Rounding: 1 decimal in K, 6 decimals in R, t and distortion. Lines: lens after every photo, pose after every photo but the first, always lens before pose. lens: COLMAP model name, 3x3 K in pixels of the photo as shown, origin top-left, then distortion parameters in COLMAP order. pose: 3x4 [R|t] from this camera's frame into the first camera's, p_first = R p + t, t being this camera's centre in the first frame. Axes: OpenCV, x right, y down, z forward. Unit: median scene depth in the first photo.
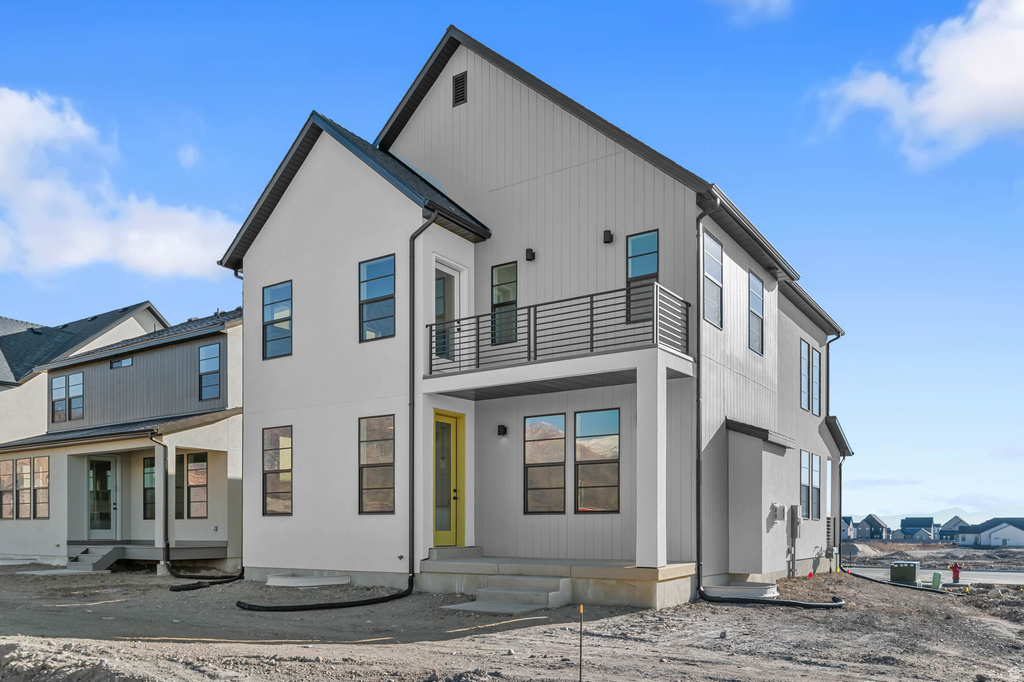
lens RADIAL K [[810.3, 0, 510.9], [0, 810.3, 318.6], [0, 0, 1]] dist [-0.003480, -0.000967]
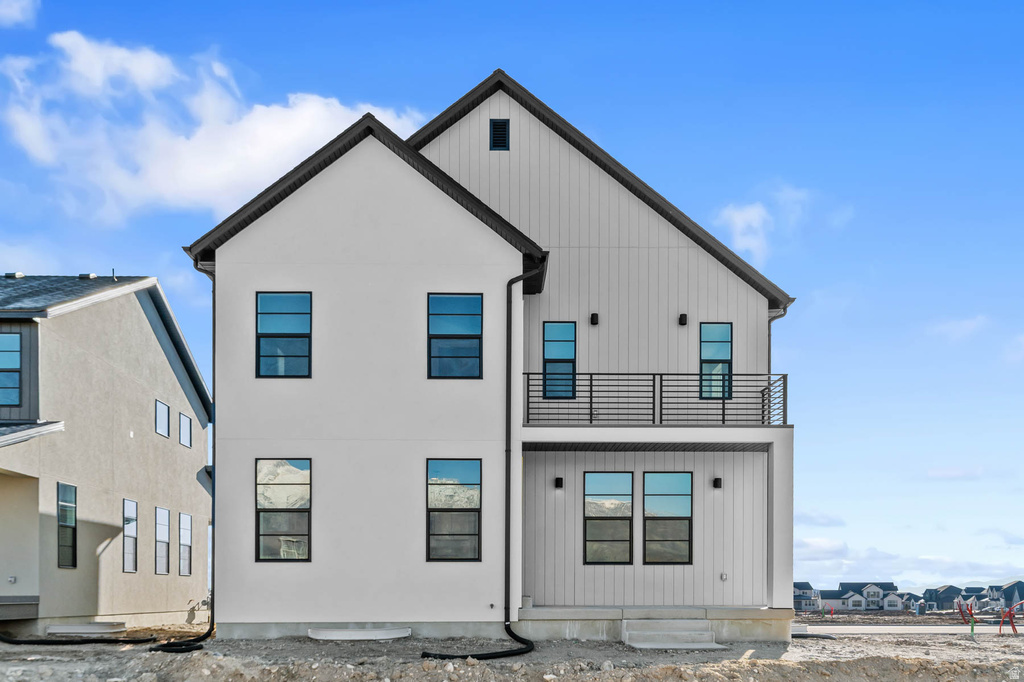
lens RADIAL K [[888.4, 0, 512.0], [0, 888.4, 341.0], [0, 0, 1]] dist [0.001697, -0.002047]
pose [[0.819792, 0.157421, 0.550600, -0.738238], [-0.144301, 0.987235, -0.067408, 0.045878], [-0.554183, -0.024192, 0.832043, 0.096787]]
